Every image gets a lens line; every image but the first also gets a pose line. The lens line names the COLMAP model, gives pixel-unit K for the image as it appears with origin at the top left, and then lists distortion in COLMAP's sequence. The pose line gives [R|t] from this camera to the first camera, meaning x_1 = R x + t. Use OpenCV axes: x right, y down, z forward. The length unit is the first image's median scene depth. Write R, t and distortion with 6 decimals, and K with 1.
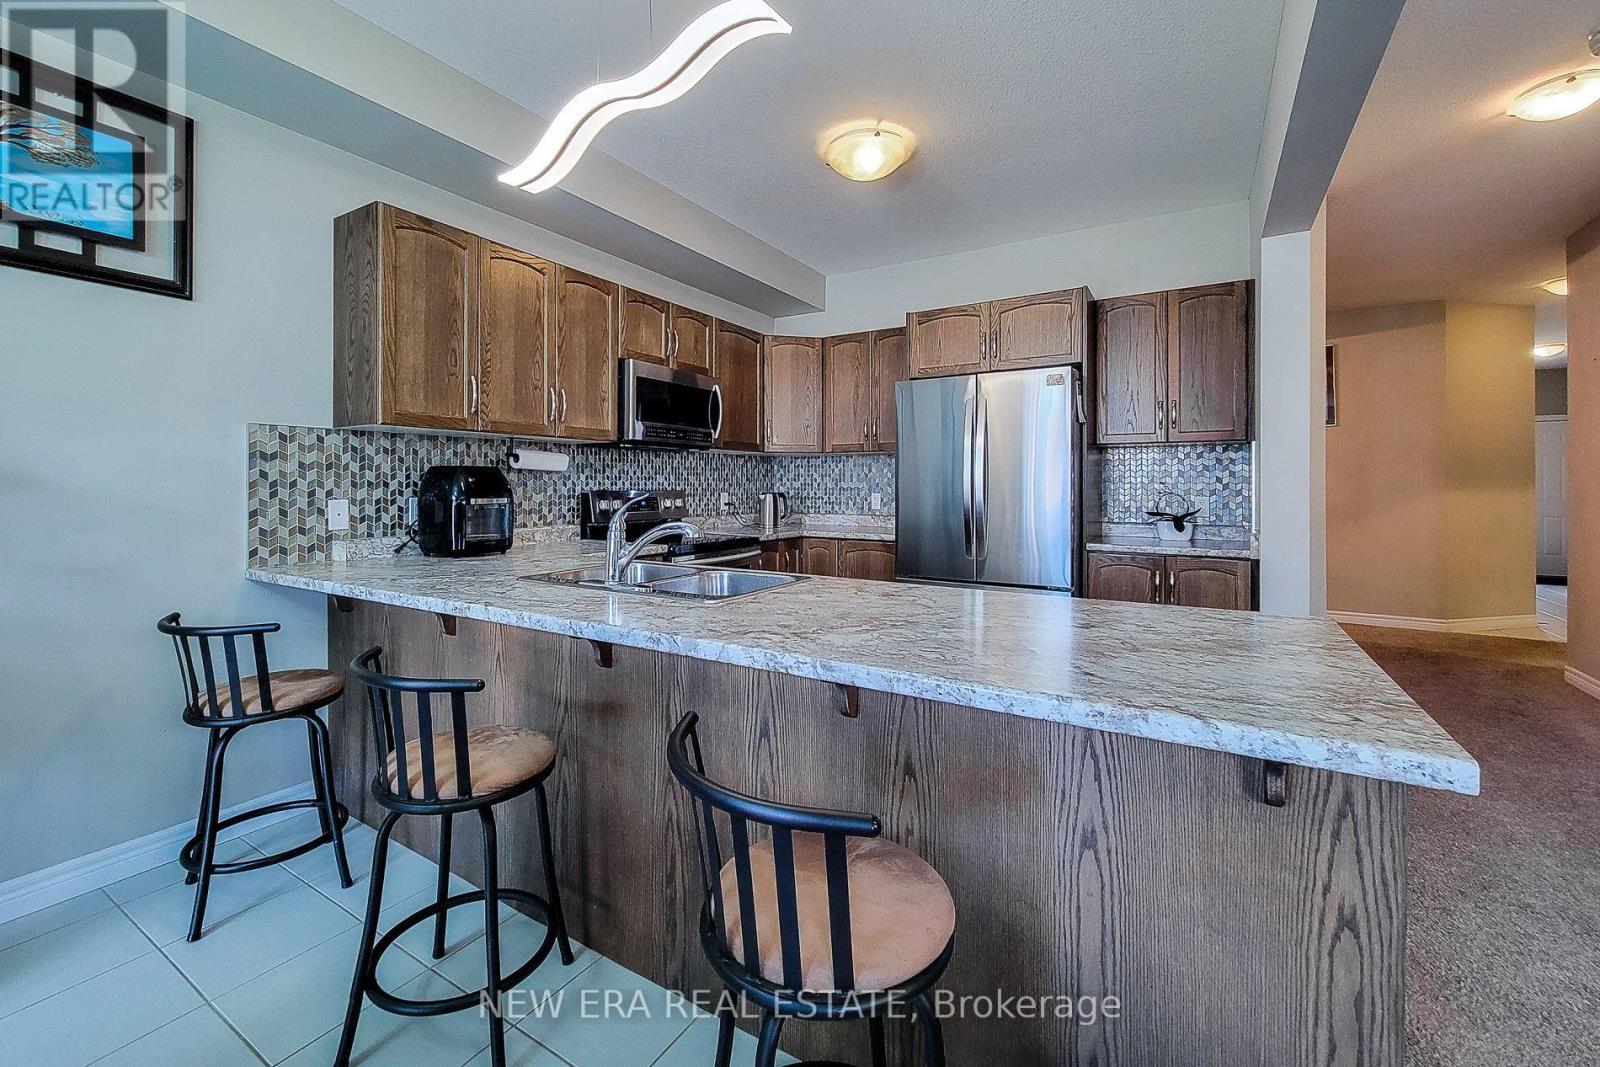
lens RADIAL K [[660.8, 0, 791.5], [0, 660.8, 483.4], [0, 0, 1]] dist [-0.000780, -0.000148]
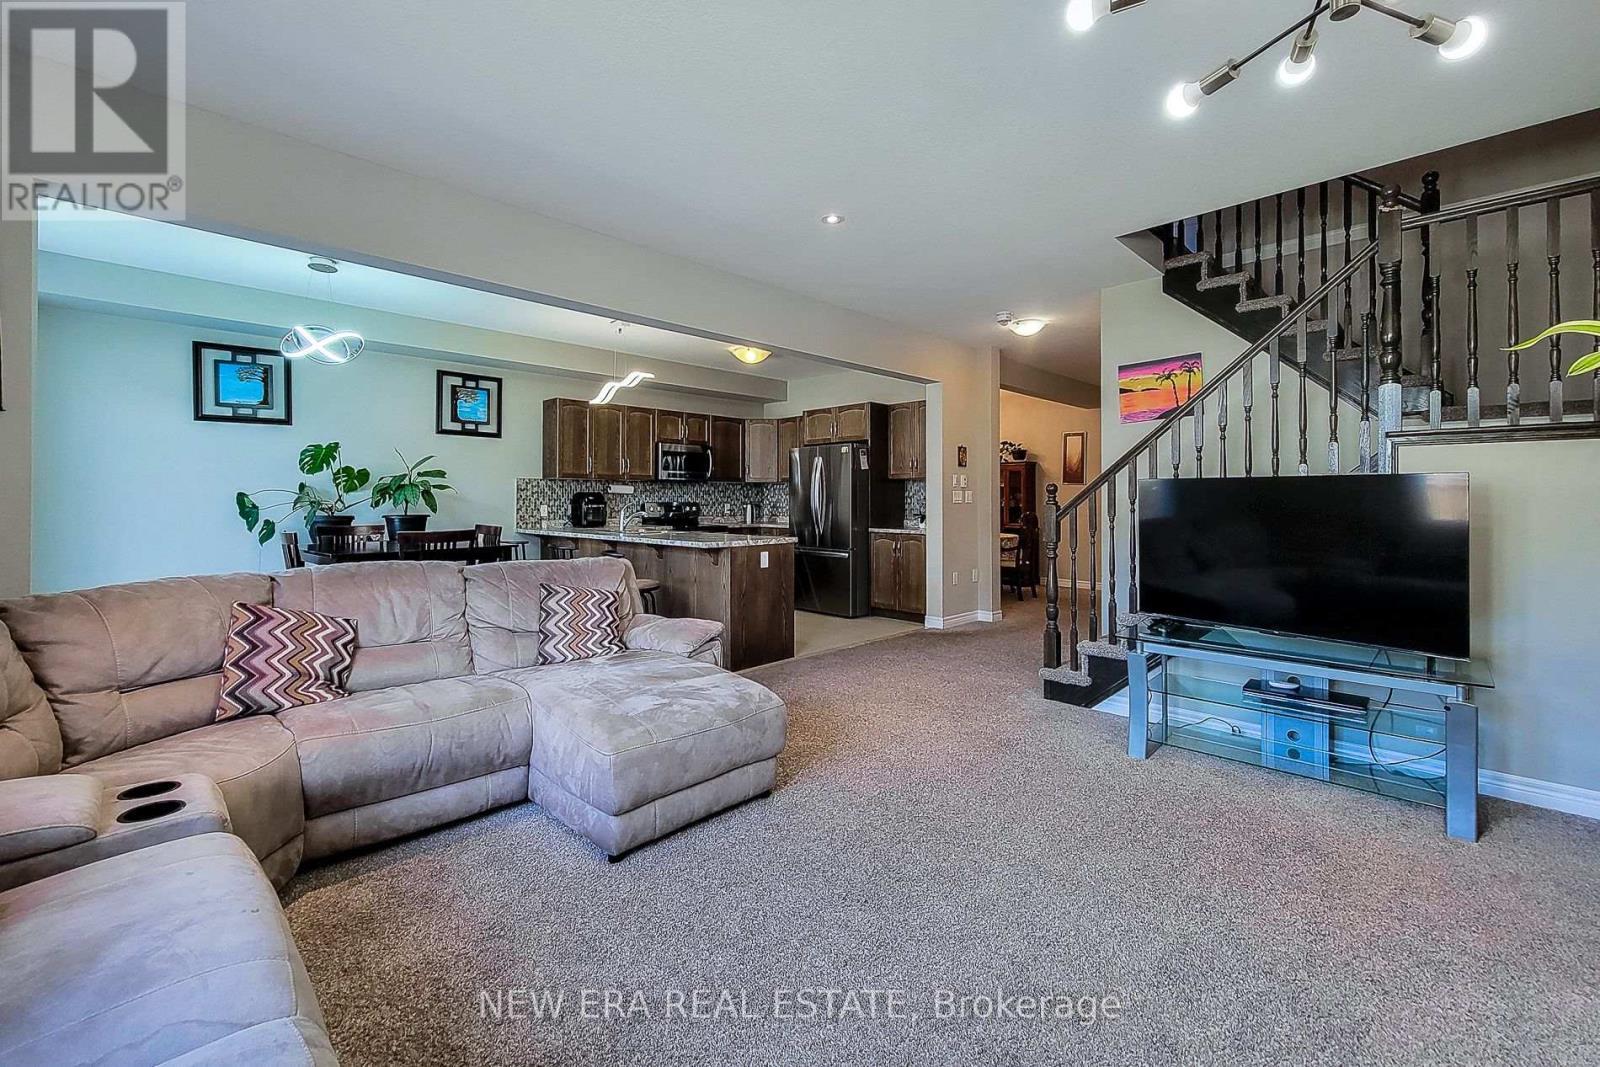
lens RADIAL K [[671.2, 0, 791.9], [0, 671.2, 495.8], [0, 0, 1]] dist [-0.000976, -0.000134]
pose [[0.971545, -0.002232, -0.236845, 0.710001], [0.001168, 0.999989, -0.004634, 0.000287], [0.236853, 0.004225, 0.971536, -1.067190]]
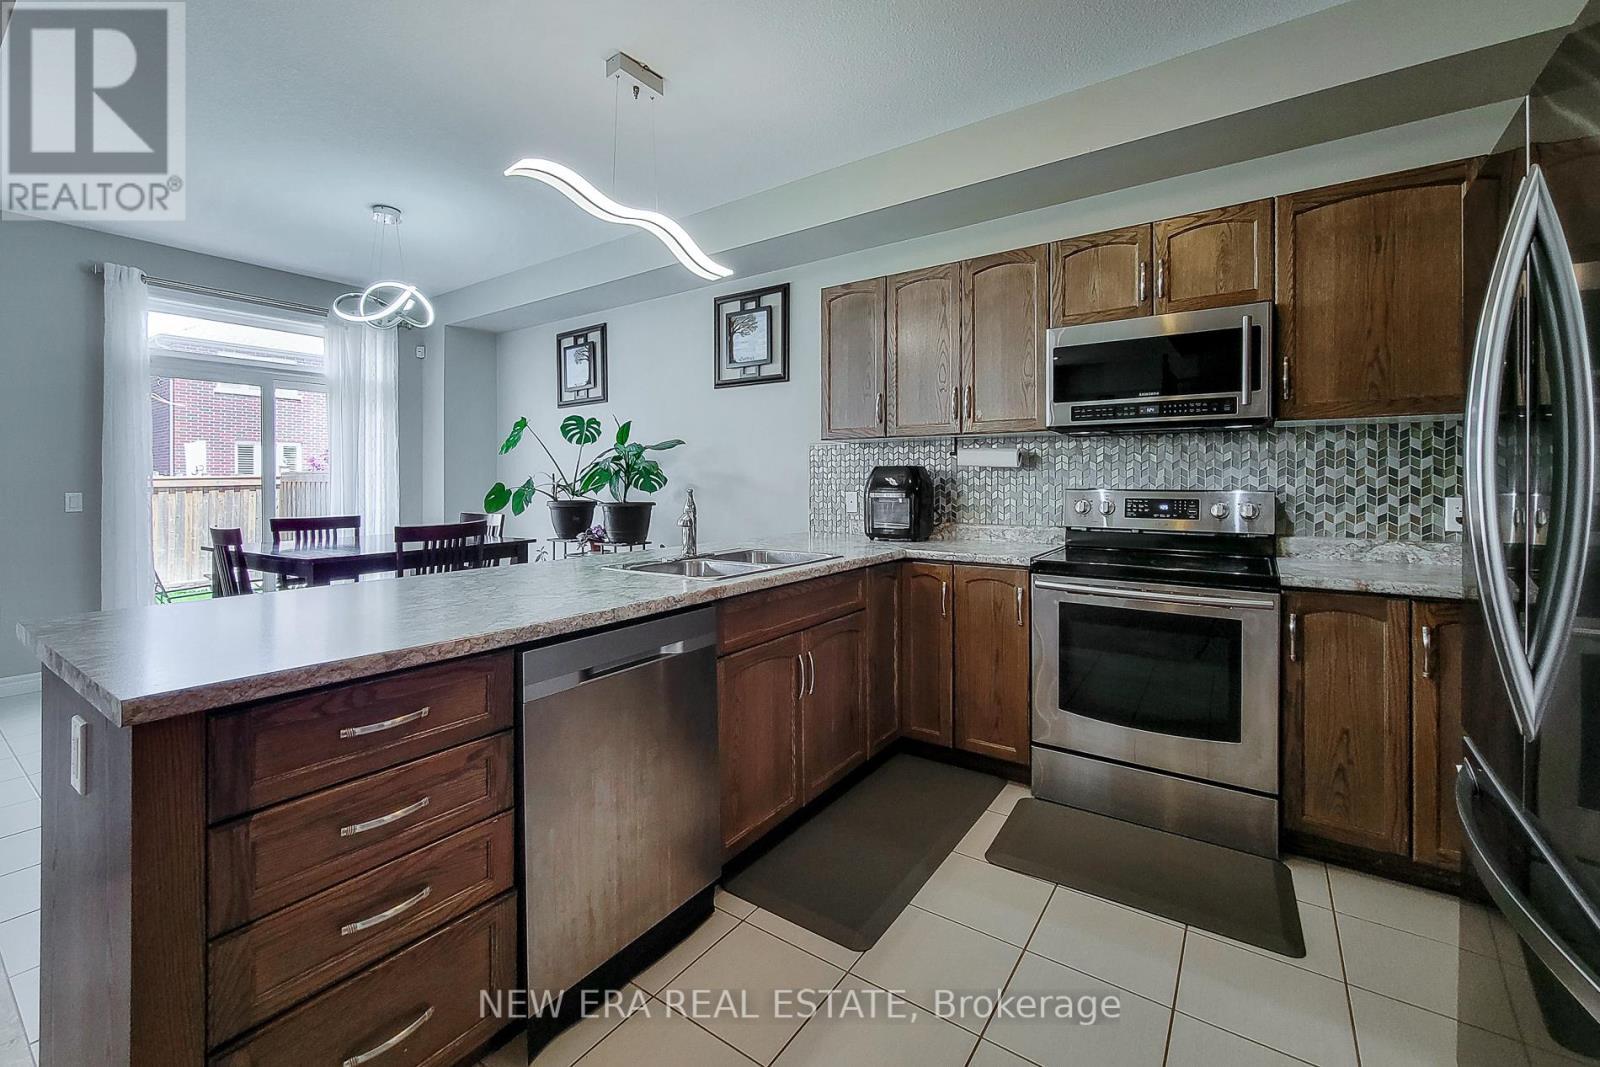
lens RADIAL K [[660.8, 0, 791.5], [0, 660.8, 483.4], [0, 0, 1]] dist [-0.000780, -0.000148]
pose [[-0.063376, -0.000409, -0.997990, 0.593343], [0.001747, 0.999998, -0.000521, 0.003871], [0.997988, -0.001776, -0.063375, 0.722264]]
